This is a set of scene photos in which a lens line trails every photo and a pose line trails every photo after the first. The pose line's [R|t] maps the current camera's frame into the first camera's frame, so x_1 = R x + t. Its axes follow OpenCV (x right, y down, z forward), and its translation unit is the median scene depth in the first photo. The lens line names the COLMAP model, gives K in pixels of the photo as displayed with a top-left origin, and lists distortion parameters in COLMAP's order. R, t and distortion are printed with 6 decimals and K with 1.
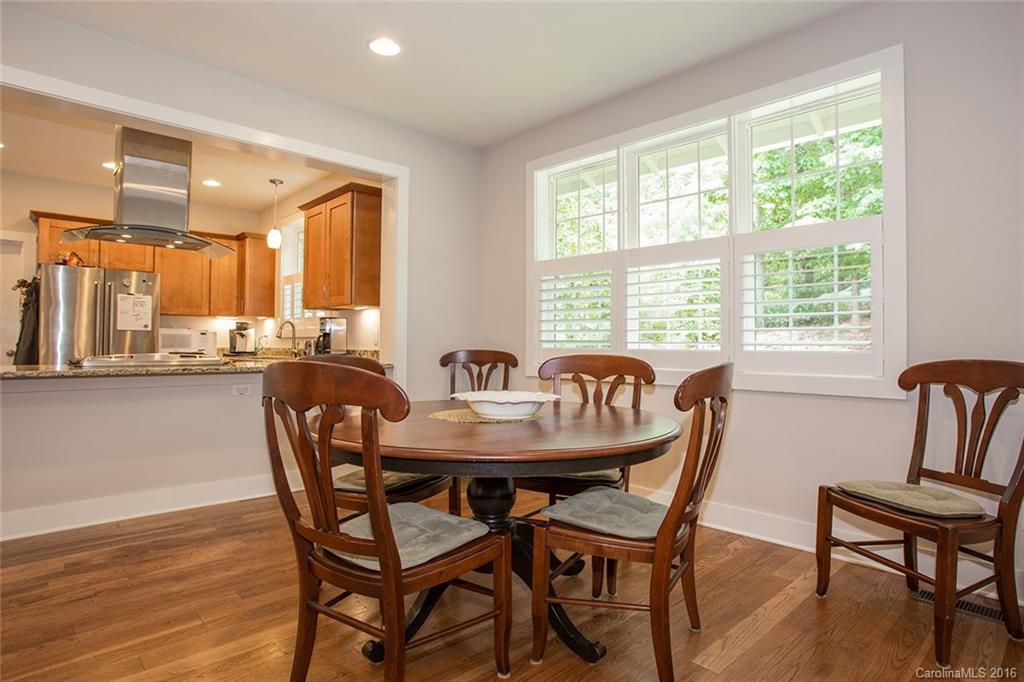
lens RADIAL K [[532.7, 0, 550.6], [0, 532.7, 341.6], [0, 0, 1]] dist [-0.028587, 0.006878]
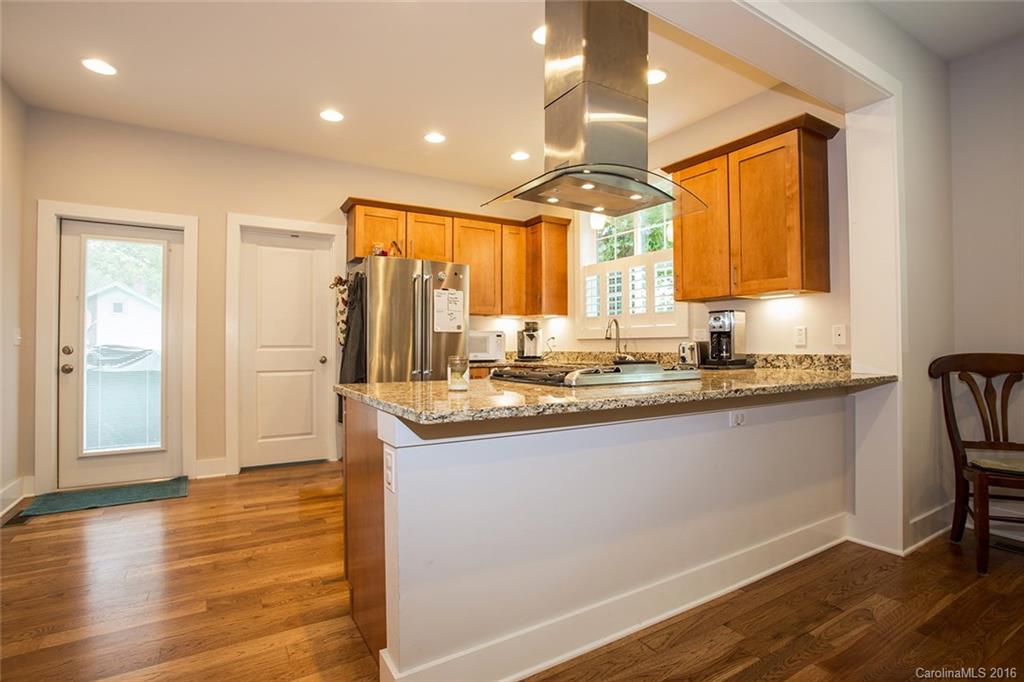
lens RADIAL K [[500.5, 0, 506.2], [0, 500.5, 339.1], [0, 0, 1]] dist [-0.059217, 0.018613]
pose [[0.966638, -0.012020, -0.255863, -0.504763], [0.009363, 0.999889, -0.011599, 0.000531], [0.255974, 0.008816, 0.966643, 0.245452]]
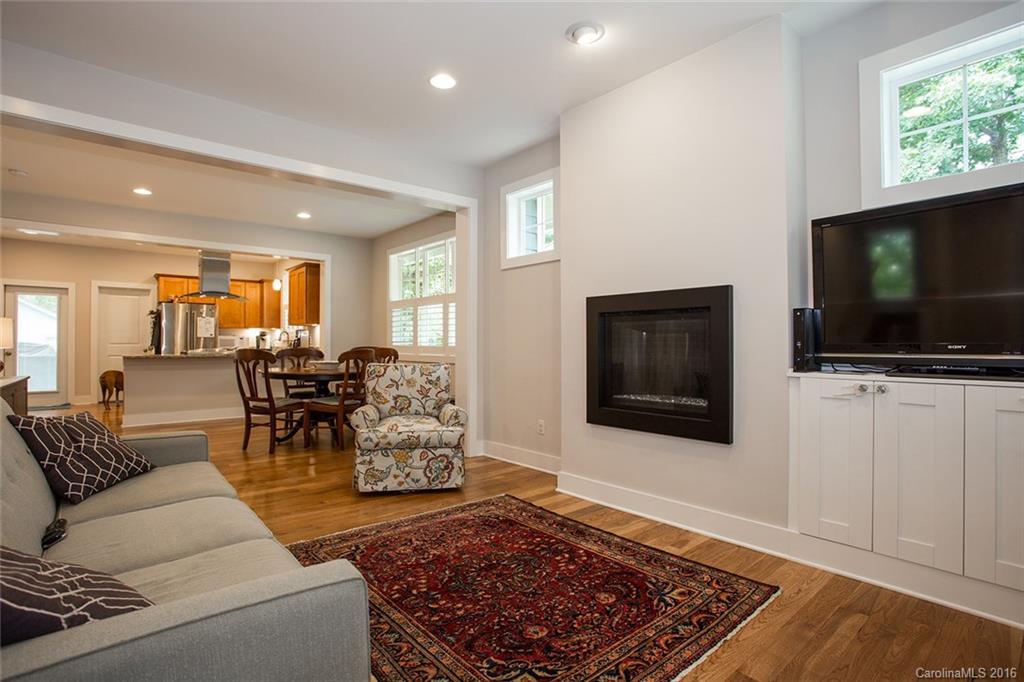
lens RADIAL K [[500.5, 0, 522.7], [0, 500.5, 341.7], [0, 0, 1]] dist [-0.059217, 0.018613]
pose [[0.995084, -0.004282, -0.098943, 0.488830], [0.003948, 0.999986, -0.003572, 0.005613], [0.098957, 0.003164, 0.995087, -0.601225]]
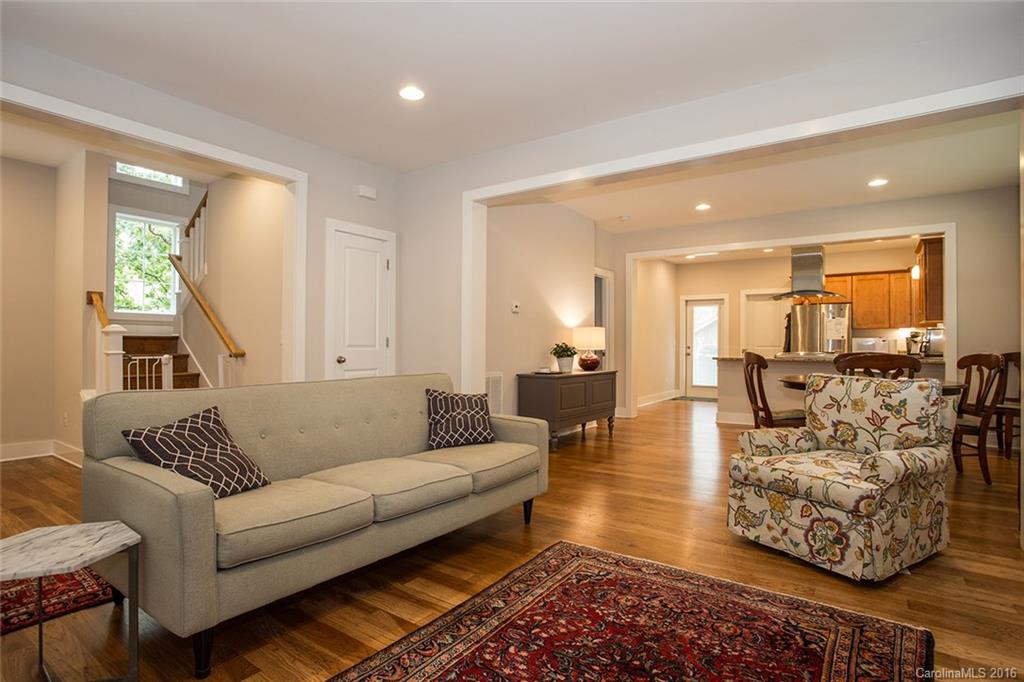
lens RADIAL K [[532.7, 0, 505.0], [0, 532.7, 340.8], [0, 0, 1]] dist [-0.028587, 0.006878]
pose [[0.138537, -0.013959, -0.990259, 0.734369], [-0.000848, 0.999899, -0.014214, 0.007620], [0.990357, 0.002809, 0.138511, -0.280039]]
